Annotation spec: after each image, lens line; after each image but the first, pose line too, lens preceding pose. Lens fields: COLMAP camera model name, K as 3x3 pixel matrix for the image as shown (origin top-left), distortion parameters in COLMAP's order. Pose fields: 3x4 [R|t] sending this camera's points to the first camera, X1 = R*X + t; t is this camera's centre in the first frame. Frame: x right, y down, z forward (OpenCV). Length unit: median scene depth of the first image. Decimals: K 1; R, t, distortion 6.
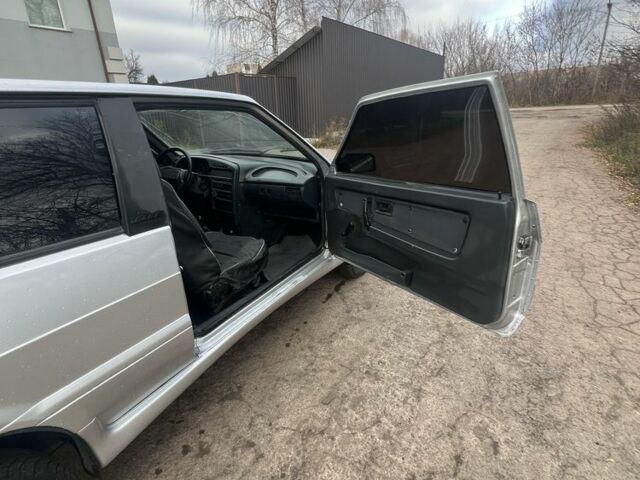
lens RADIAL K [[339.2, 0, 322.1], [0, 339.2, 237.9], [0, 0, 1]] dist [-0.002583, 0.000640]
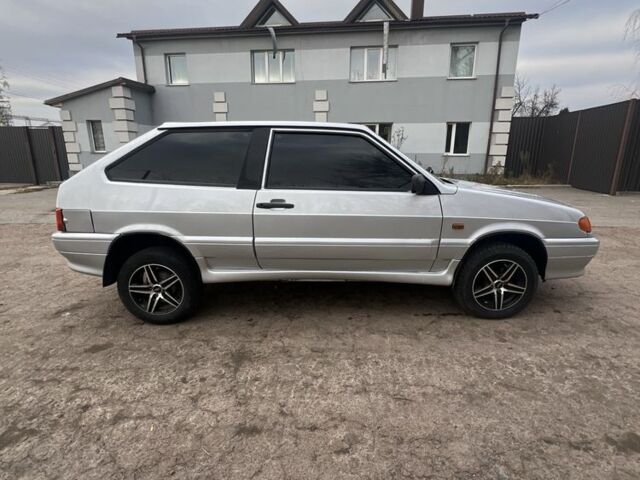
lens RADIAL K [[339.2, 0, 323.6], [0, 339.2, 239.3], [0, 0, 1]] dist [-0.002583, 0.000640]
pose [[0.489849, 0.250629, -0.835005, 0.125845], [-0.321323, 0.942261, 0.094320, -0.007027], [0.810432, 0.222104, 0.542098, 0.027192]]
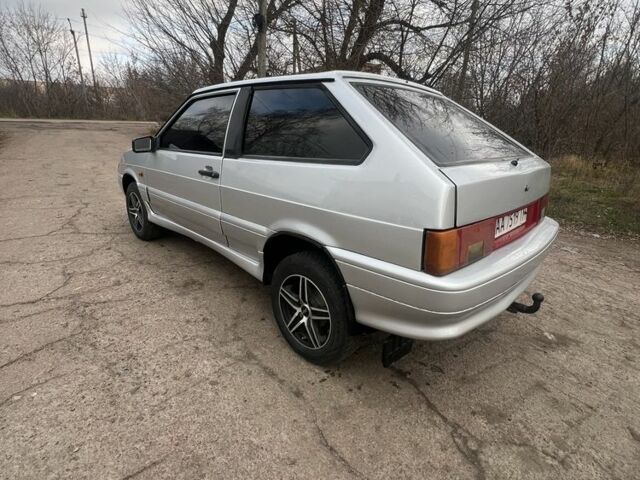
lens RADIAL K [[339.2, 0, 324.1], [0, 339.2, 236.4], [0, 0, 1]] dist [-0.002583, 0.000640]
pose [[0.278378, -0.251683, 0.926909, -0.273861], [0.294034, 0.941054, 0.167217, 0.001218], [-0.914357, 0.225993, 0.335972, 0.055282]]
